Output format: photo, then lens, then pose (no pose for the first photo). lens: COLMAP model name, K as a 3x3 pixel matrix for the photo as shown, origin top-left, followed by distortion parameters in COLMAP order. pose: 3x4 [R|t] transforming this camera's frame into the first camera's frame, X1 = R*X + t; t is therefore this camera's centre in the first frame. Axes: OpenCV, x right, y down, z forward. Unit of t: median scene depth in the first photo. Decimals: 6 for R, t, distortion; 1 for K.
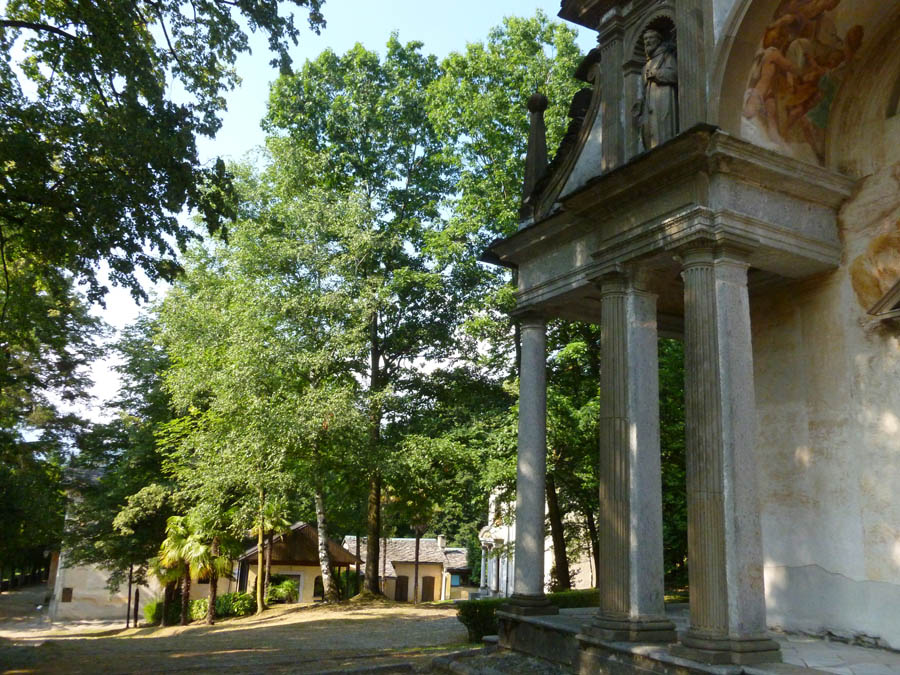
lens RADIAL K [[820.1, 0, 450.0], [0, 820.1, 337.5], [0, 0, 1]] dist [0.007138, 0.006428]
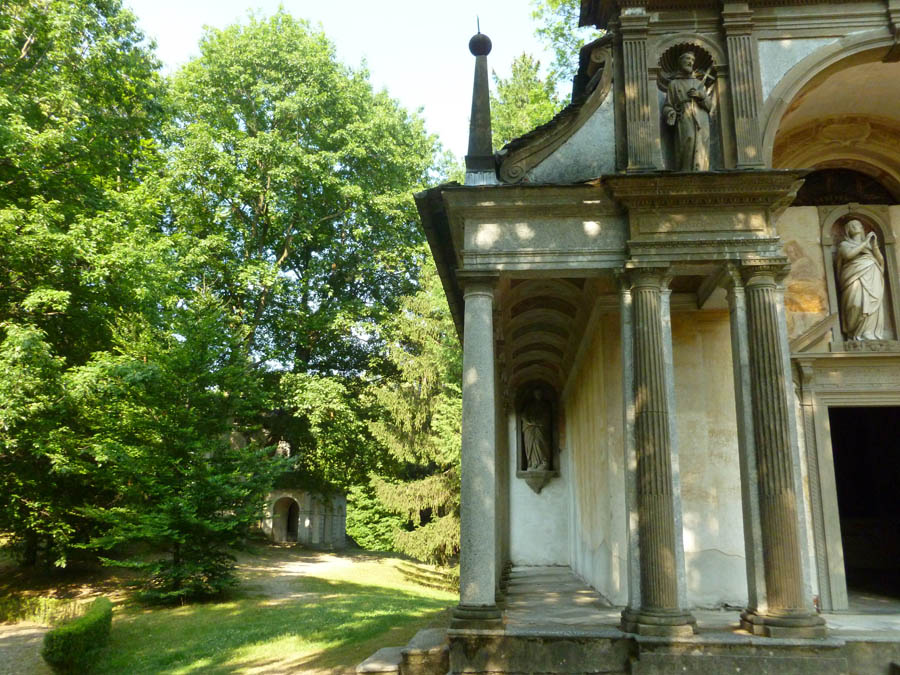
lens RADIAL K [[820.1, 0, 450.0], [0, 820.1, 337.5], [0, 0, 1]] dist [0.007138, 0.006428]
pose [[0.535951, 0.166048, 0.827759, -0.804508], [-0.170347, 0.981571, -0.086608, 0.143821], [-0.826885, -0.094589, 0.554360, 0.687805]]
